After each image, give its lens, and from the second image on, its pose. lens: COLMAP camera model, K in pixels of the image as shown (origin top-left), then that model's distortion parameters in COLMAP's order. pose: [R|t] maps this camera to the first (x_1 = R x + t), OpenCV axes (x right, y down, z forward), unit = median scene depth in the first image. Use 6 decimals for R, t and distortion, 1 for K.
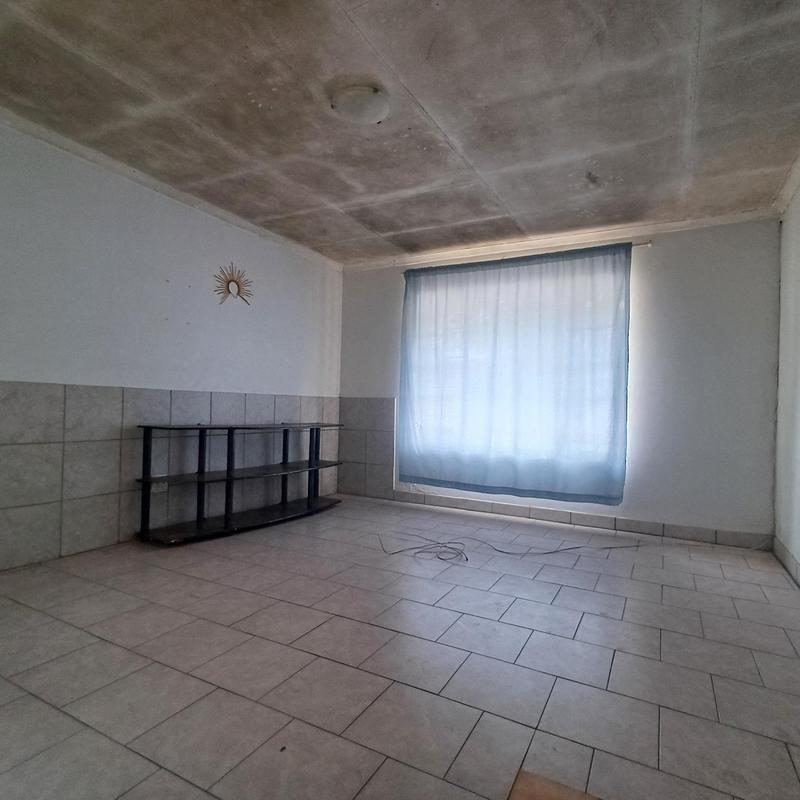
lens RADIAL K [[487.2, 0, 411.3], [0, 487.2, 407.1], [0, 0, 1]] dist [0.010584, -0.006797]
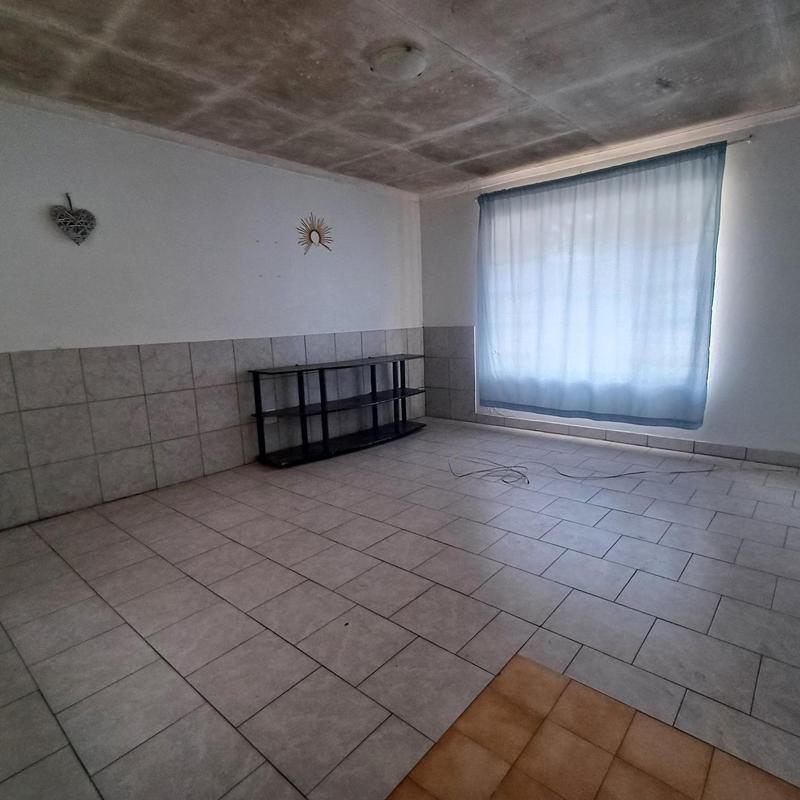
lens RADIAL K [[487.2, 0, 411.3], [0, 487.2, 407.1], [0, 0, 1]] dist [0.010584, -0.006797]
pose [[0.973807, -0.016452, -0.226781, 0.102132], [0.058407, 0.982011, 0.179561, -0.065116], [0.219748, -0.188103, 0.957250, -0.078791]]
